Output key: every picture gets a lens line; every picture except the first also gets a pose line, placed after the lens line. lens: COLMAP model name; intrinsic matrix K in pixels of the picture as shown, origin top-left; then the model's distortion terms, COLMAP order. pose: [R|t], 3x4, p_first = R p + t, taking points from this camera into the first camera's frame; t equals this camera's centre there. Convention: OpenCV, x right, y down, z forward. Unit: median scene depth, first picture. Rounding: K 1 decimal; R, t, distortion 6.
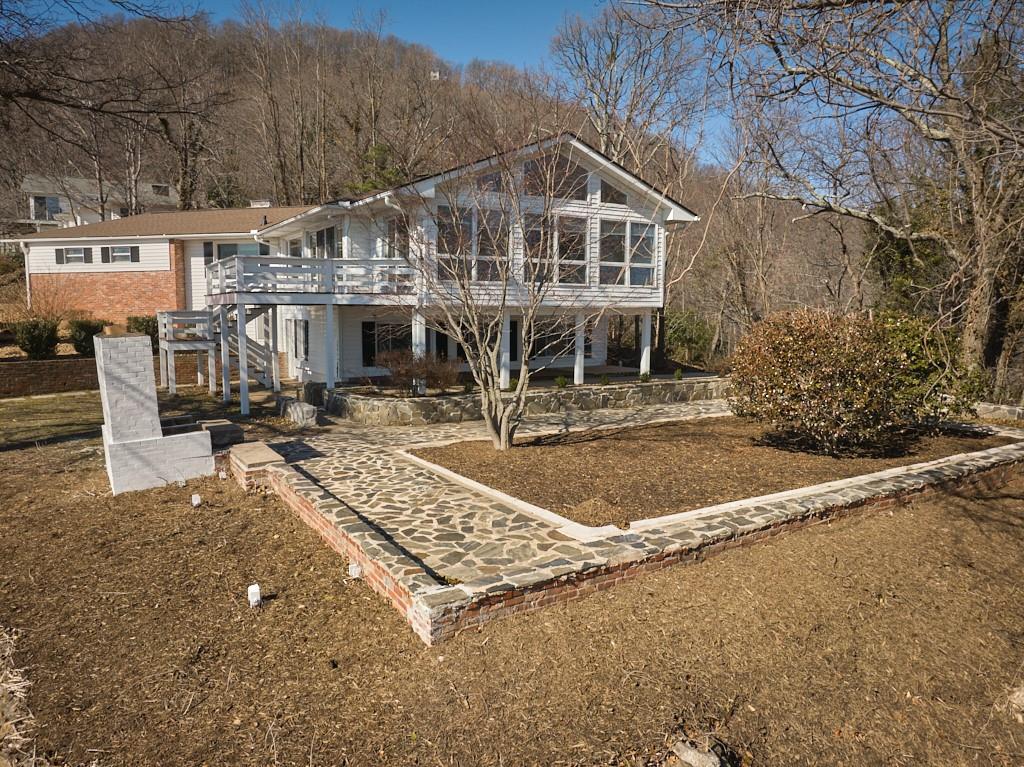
lens RADIAL K [[719.1, 0, 511.0], [0, 719.1, 385.4], [0, 0, 1]] dist [-0.037219, -0.000762]
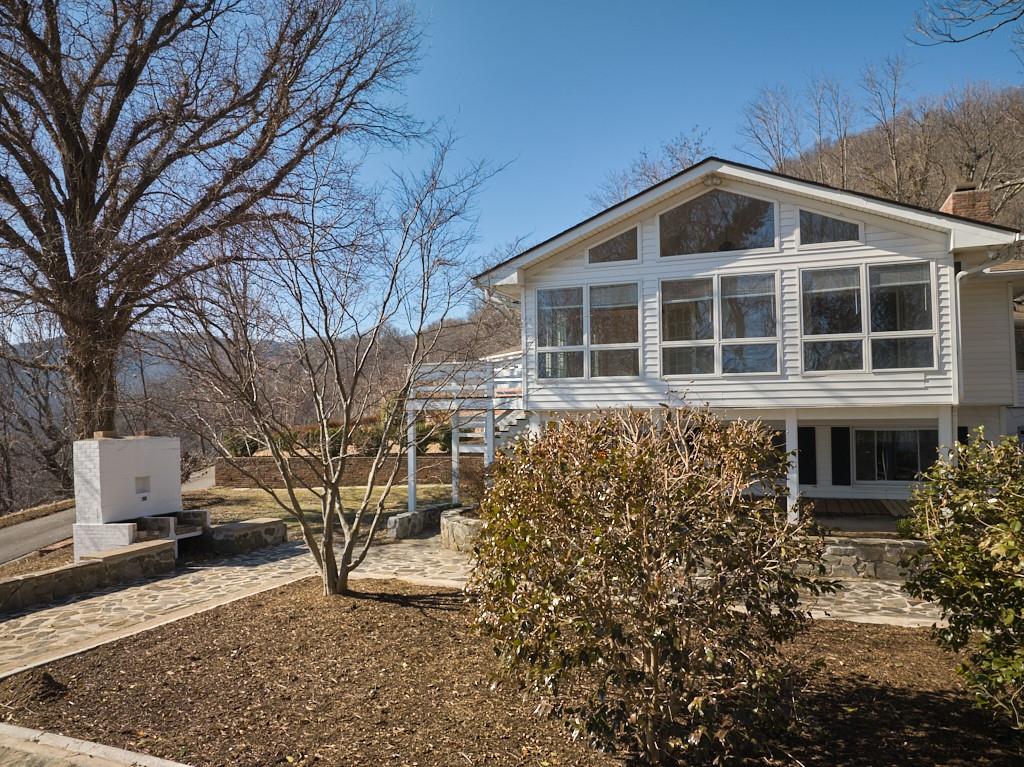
lens RADIAL K [[719.1, 0, 511.1], [0, 719.1, 382.6], [0, 0, 1]] dist [-0.037219, -0.000762]
pose [[0.599555, -0.042527, -0.799203, 0.469953], [-0.071669, 0.991722, -0.106537, -0.045415], [0.797118, 0.121153, 0.591544, 0.422999]]
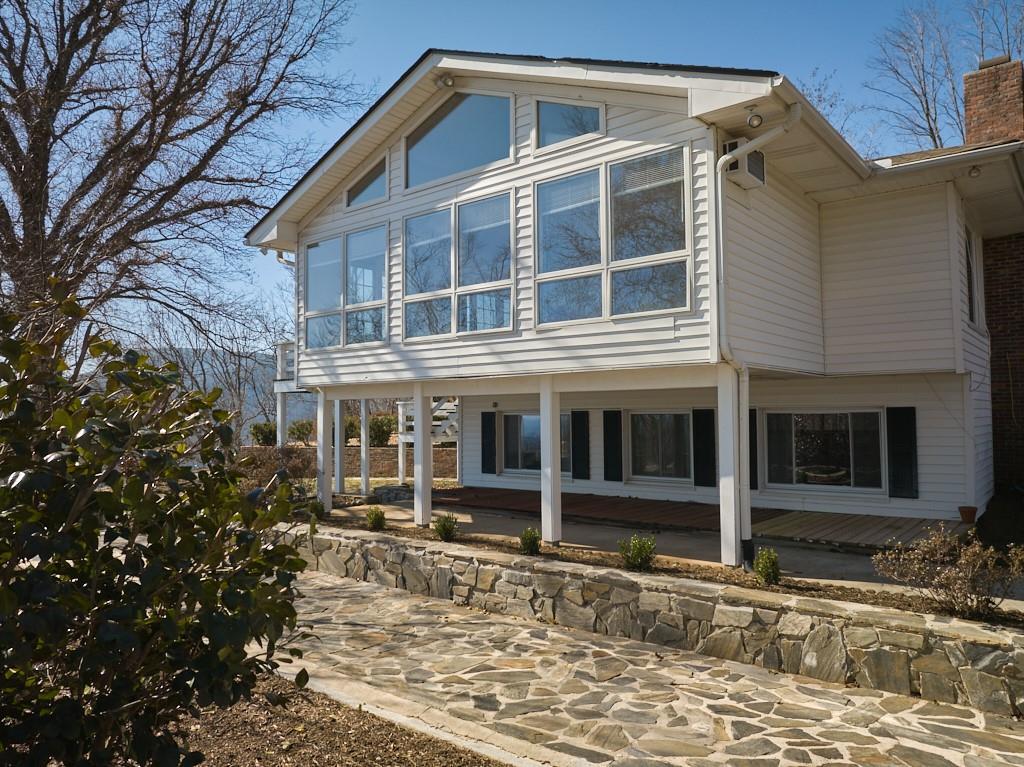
lens RADIAL K [[719.1, 0, 508.0], [0, 719.1, 382.4], [0, 0, 1]] dist [-0.037219, -0.000762]
pose [[0.324064, -0.047684, -0.944833, 0.543135], [-0.088181, 0.992858, -0.080352, -0.065896], [0.941917, 0.109356, 0.317545, 0.841247]]
